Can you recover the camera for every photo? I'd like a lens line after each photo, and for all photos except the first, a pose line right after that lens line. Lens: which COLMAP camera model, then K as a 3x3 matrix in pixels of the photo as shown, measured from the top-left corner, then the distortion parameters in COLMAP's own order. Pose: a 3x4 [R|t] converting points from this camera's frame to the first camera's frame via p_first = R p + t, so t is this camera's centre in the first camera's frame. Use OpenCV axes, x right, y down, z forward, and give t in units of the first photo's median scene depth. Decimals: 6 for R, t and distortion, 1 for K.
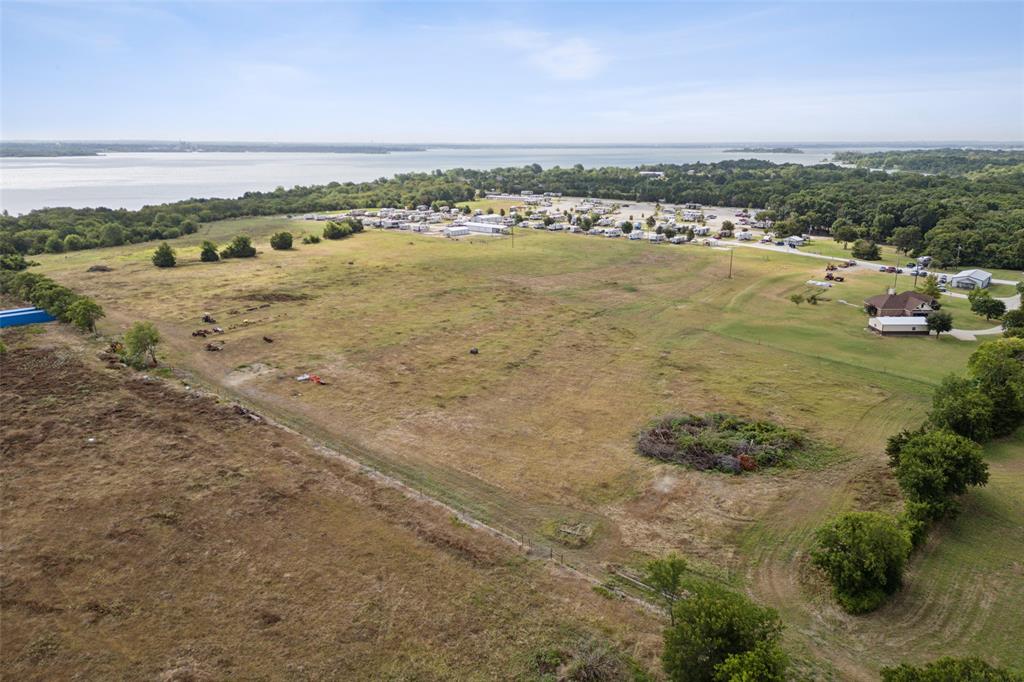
lens RADIAL K [[731.4, 0, 517.9], [0, 731.4, 340.3], [0, 0, 1]] dist [0.078353, -0.077113]
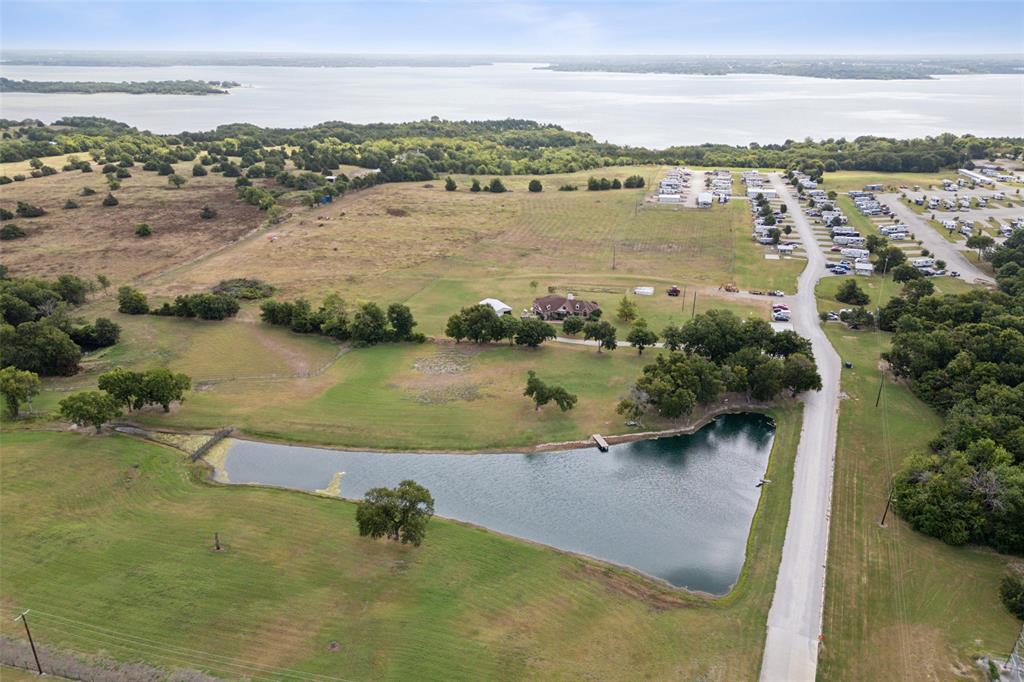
lens RADIAL K [[726.5, 0, 515.1], [0, 726.5, 380.7], [0, 0, 1]] dist [0.085017, -0.085091]
pose [[0.472634, 0.359776, -0.804474, 1.002071], [-0.231945, 0.931468, 0.280301, -0.170454], [0.850188, 0.054114, 0.523691, 0.195785]]
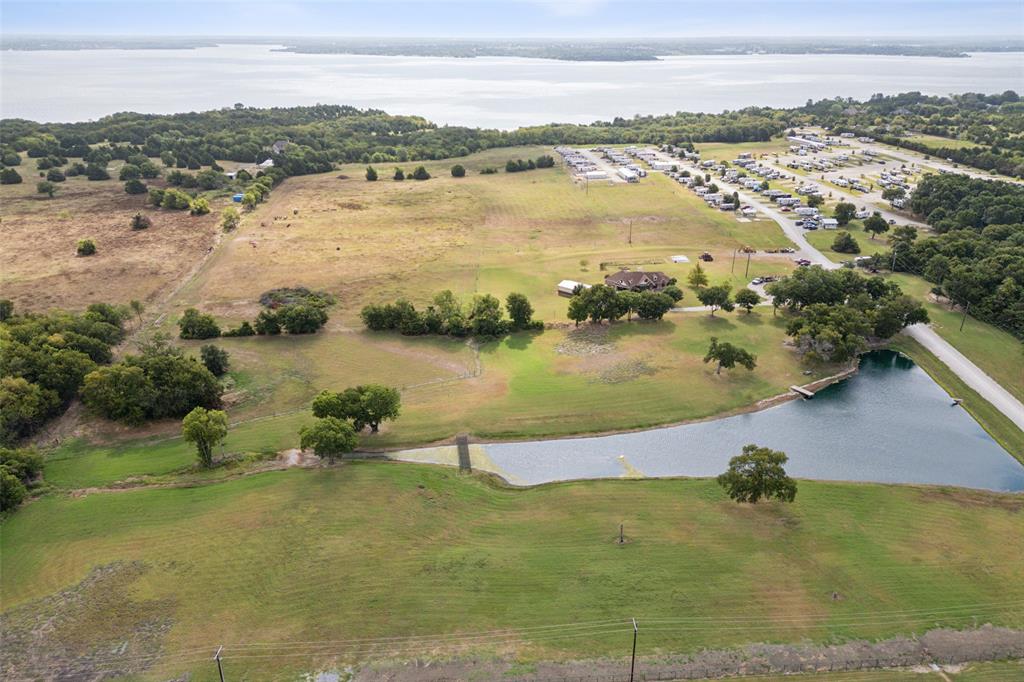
lens RADIAL K [[726.5, 0, 515.1], [0, 726.5, 380.7], [0, 0, 1]] dist [0.085017, -0.085091]
pose [[0.739092, 0.286026, -0.609863, 0.790827], [-0.175761, 0.955896, 0.235310, -0.095119], [0.650270, -0.066726, 0.756767, -0.082846]]
